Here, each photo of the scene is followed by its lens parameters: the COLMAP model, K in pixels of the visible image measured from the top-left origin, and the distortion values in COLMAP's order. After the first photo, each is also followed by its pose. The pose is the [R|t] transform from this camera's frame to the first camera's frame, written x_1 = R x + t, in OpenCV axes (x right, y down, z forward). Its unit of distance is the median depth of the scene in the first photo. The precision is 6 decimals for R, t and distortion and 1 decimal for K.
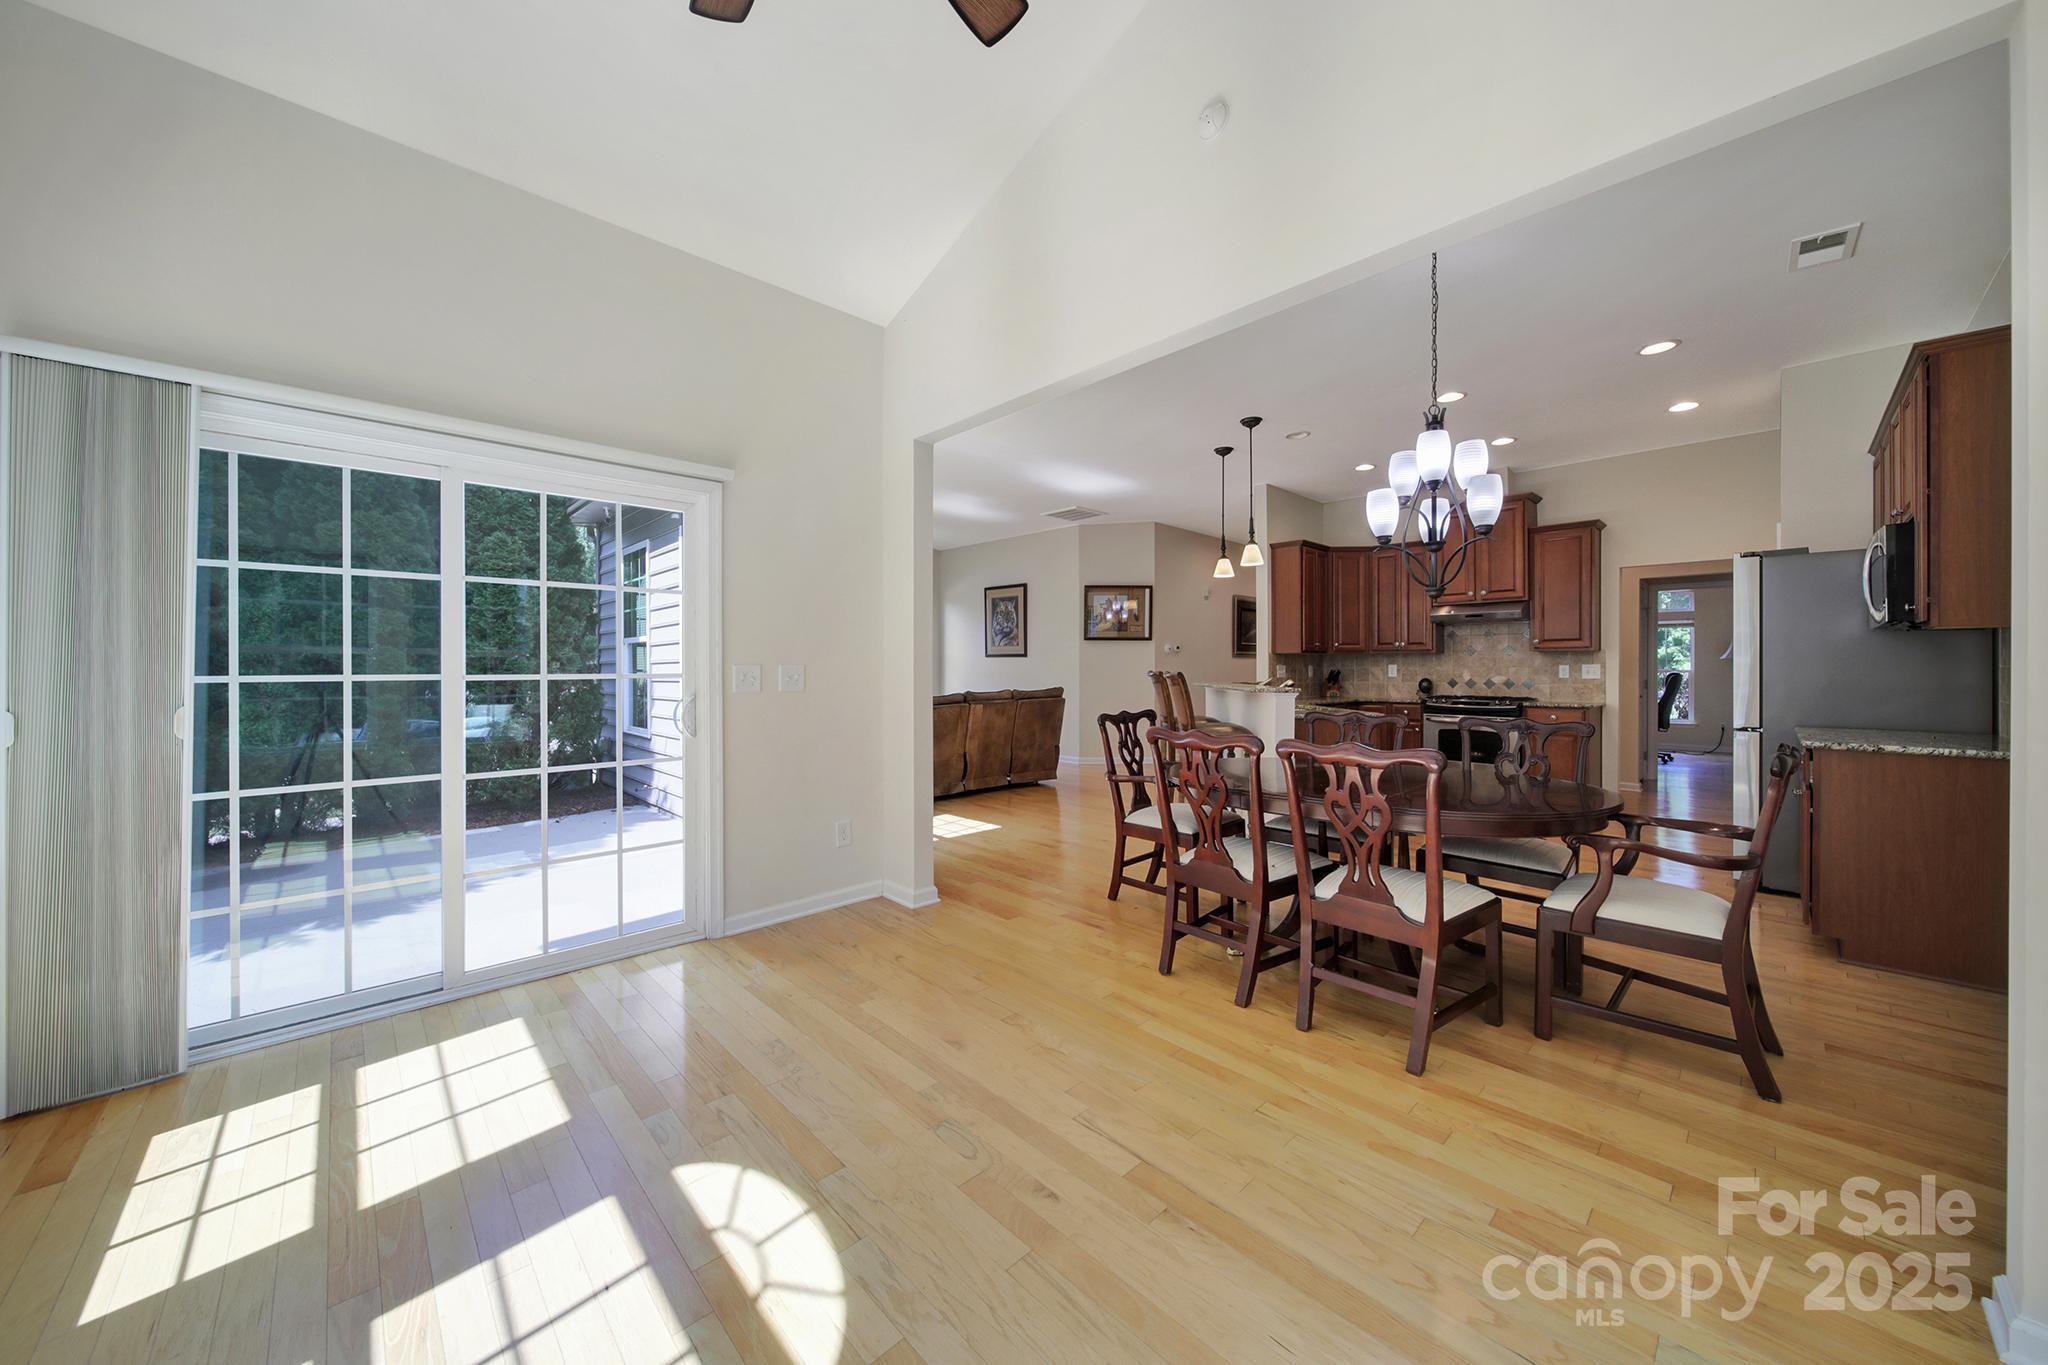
lens RADIAL K [[718.4, 0, 1009.3], [0, 718.4, 670.3], [0, 0, 1]] dist [-0.004642, -0.000163]
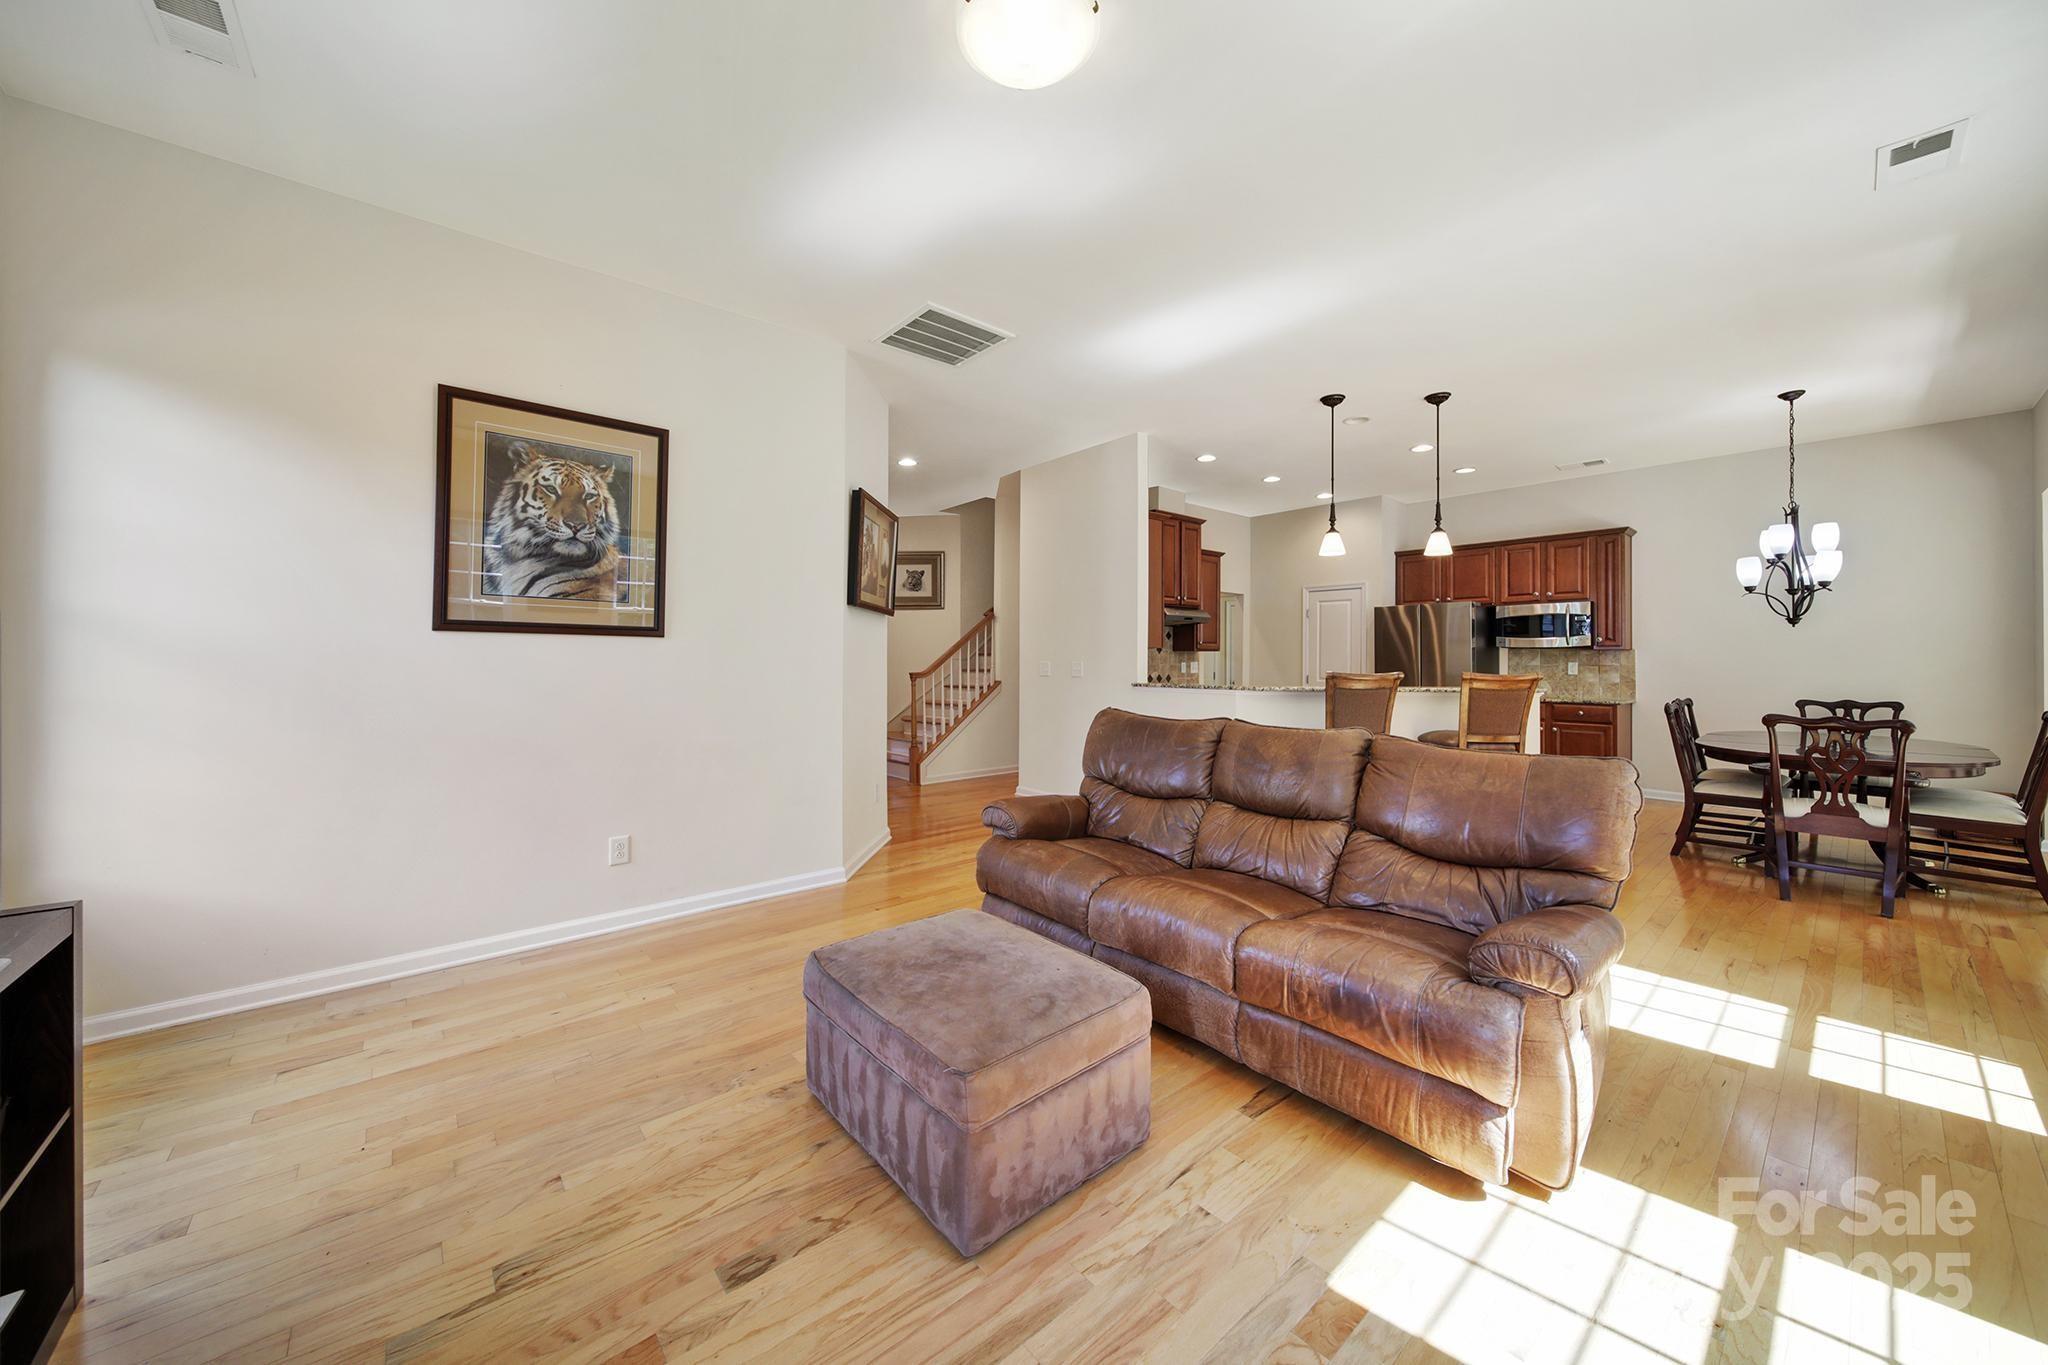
lens RADIAL K [[718.4, 0, 1019.8], [0, 718.4, 656.5], [0, 0, 1]] dist [-0.004642, -0.000163]
pose [[0.052351, 0.004921, 0.998617, -0.450513], [-0.000347, 0.999988, -0.004910, -0.009241], [-0.998629, -0.000089, 0.052352, 1.116531]]
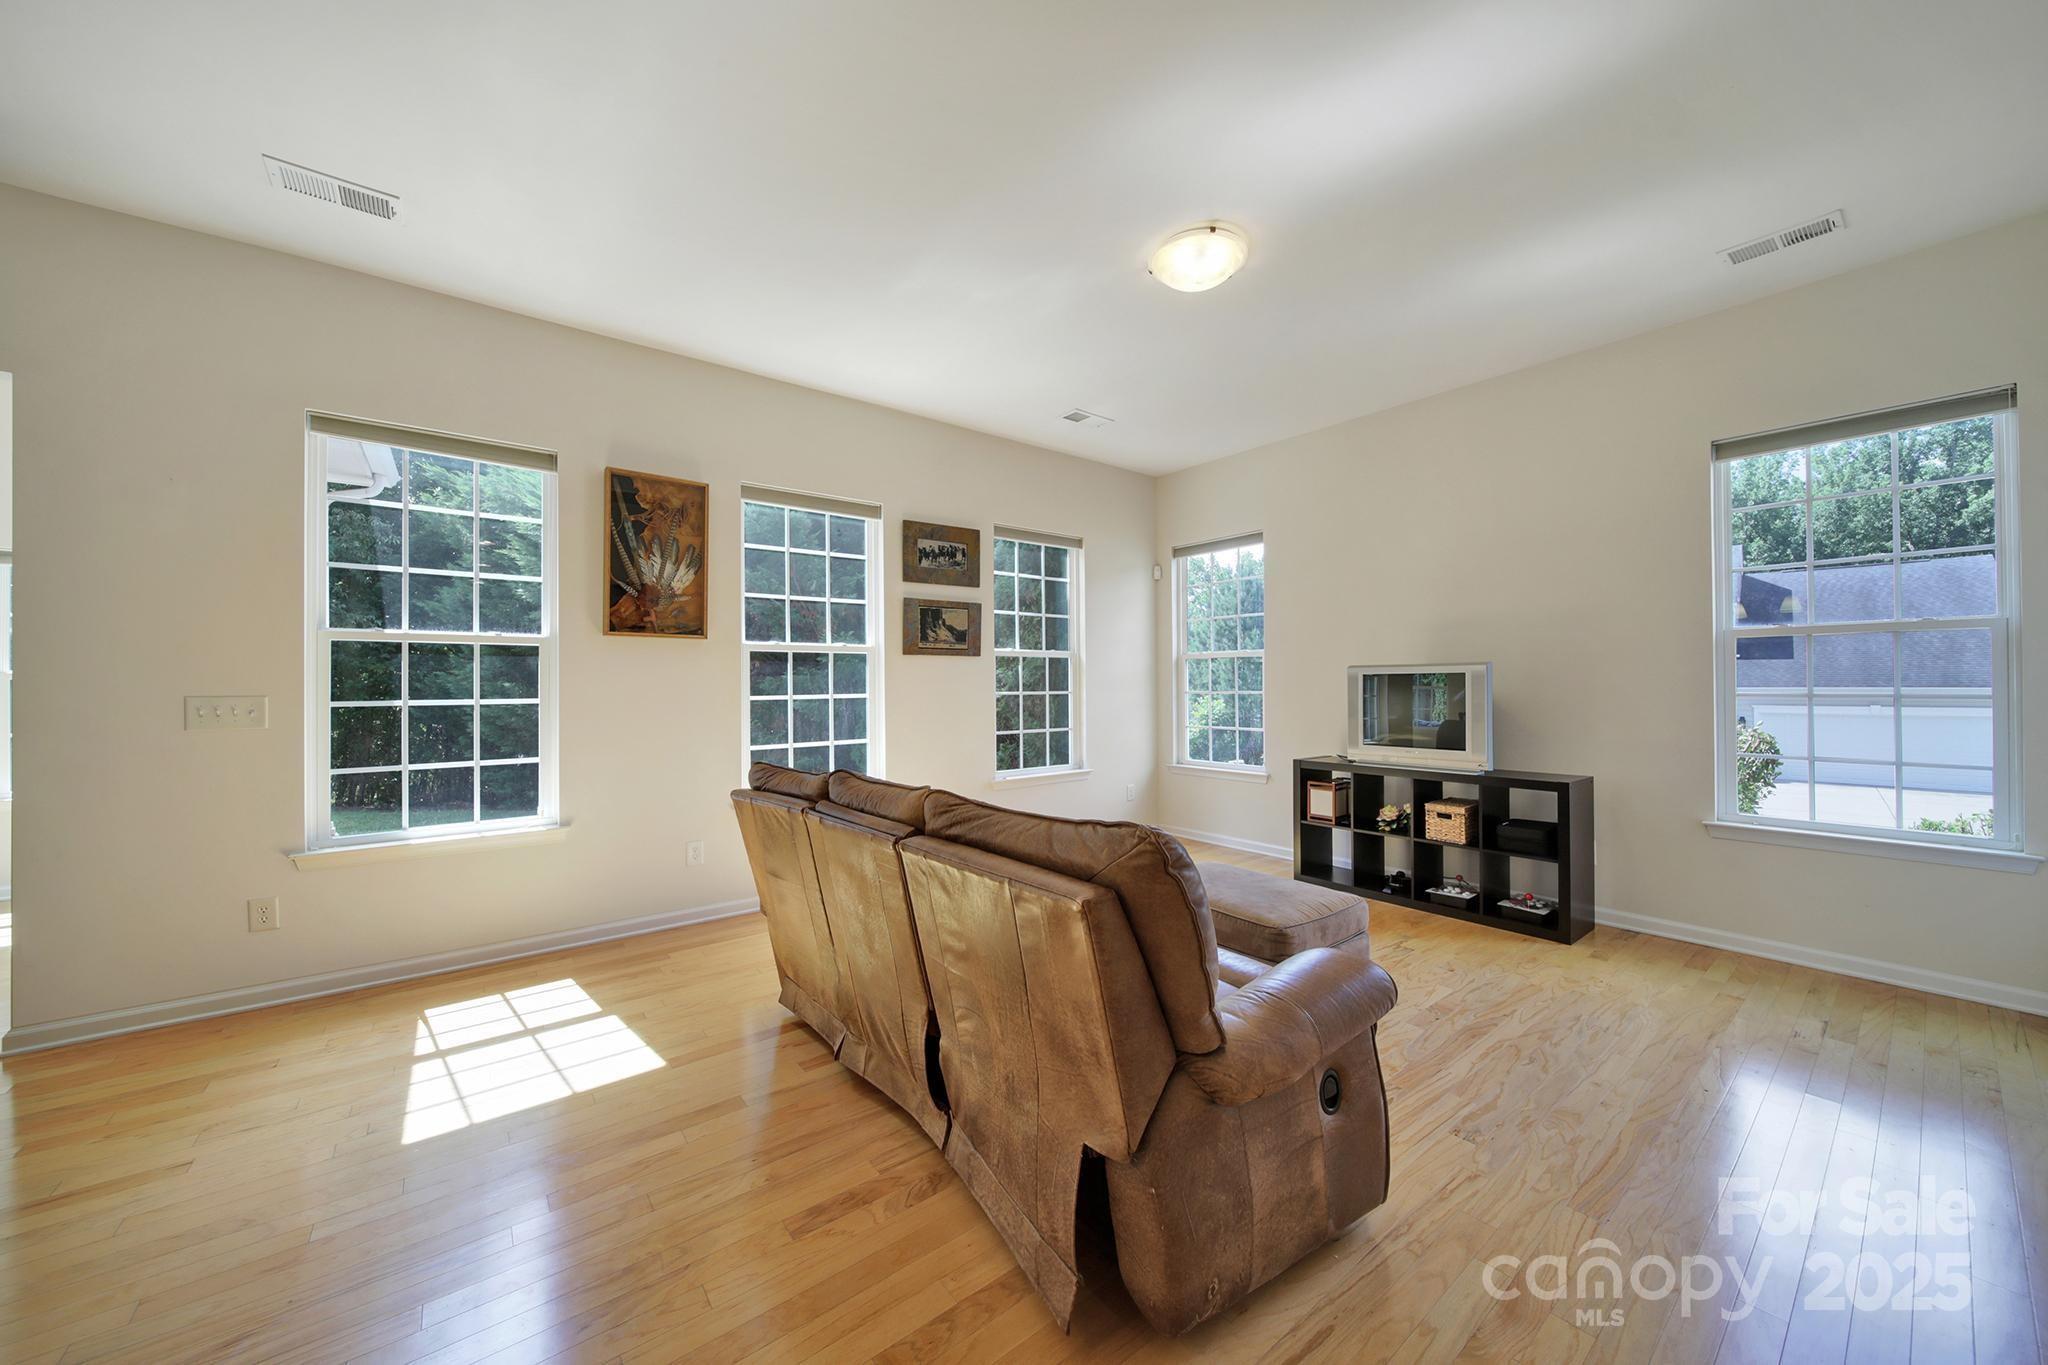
lens RADIAL K [[718.4, 0, 1042.3], [0, 718.4, 689.4], [0, 0, 1]] dist [-0.004642, -0.000163]
pose [[-0.075030, 0.012690, -0.997101, 0.258569], [0.002490, 0.999918, 0.012538, -0.013160], [0.997178, -0.001542, -0.075055, 1.066743]]
